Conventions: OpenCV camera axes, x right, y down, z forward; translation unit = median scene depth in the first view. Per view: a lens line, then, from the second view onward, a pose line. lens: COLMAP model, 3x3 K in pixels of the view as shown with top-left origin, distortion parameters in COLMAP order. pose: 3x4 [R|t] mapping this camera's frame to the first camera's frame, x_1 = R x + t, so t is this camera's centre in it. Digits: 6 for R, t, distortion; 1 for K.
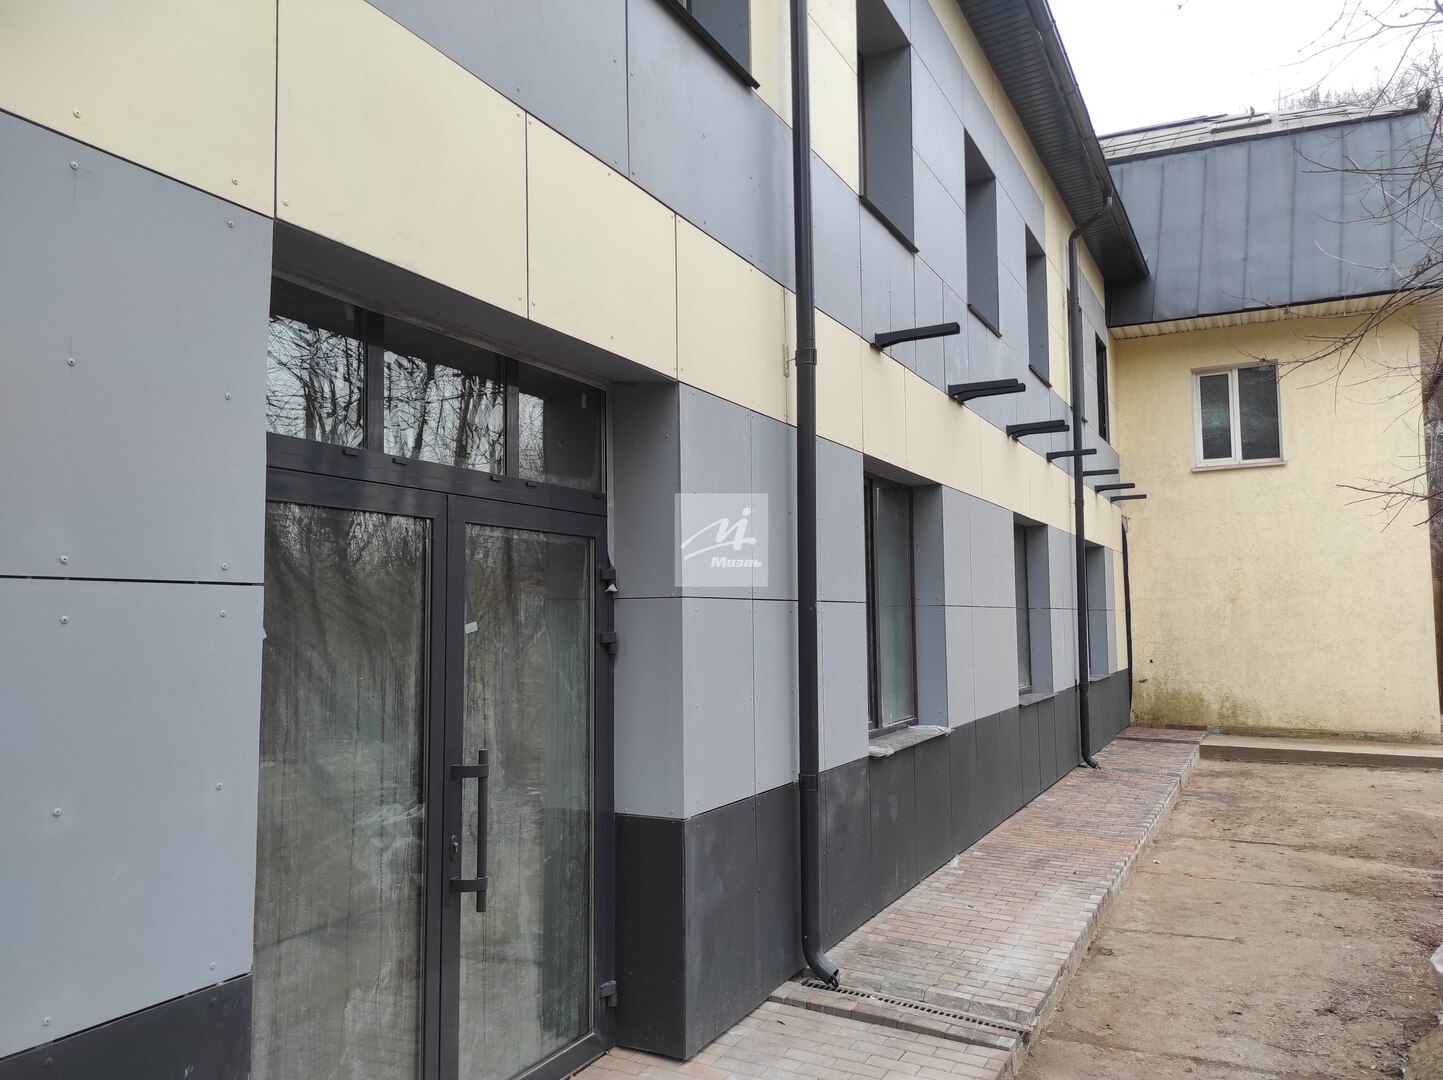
lens RADIAL K [[1055.0, 0, 716.5], [0, 1055.0, 533.1], [0, 0, 1]] dist [0.044390, -0.012364]
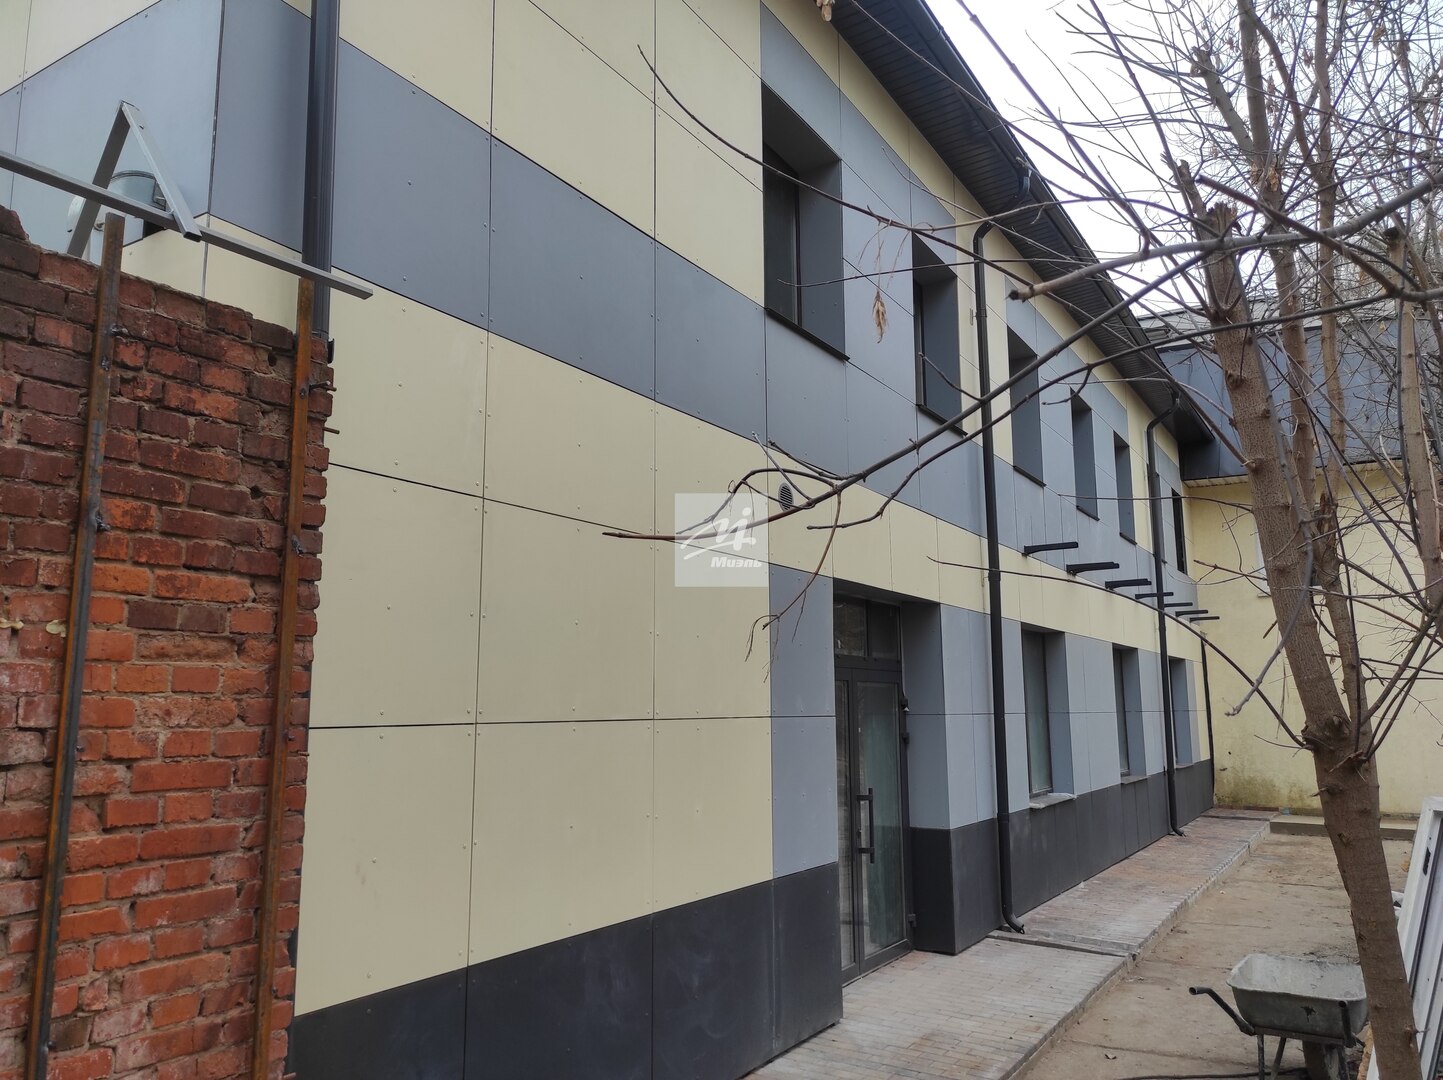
lens RADIAL K [[1055.0, 0, 725.5], [0, 1055.0, 546.5], [0, 0, 1]] dist [0.044390, -0.012364]
pose [[0.997709, -0.006890, -0.067300, -0.164757], [0.002116, 0.997491, -0.070756, -0.060324], [0.067618, 0.070451, 0.995221, -0.539479]]
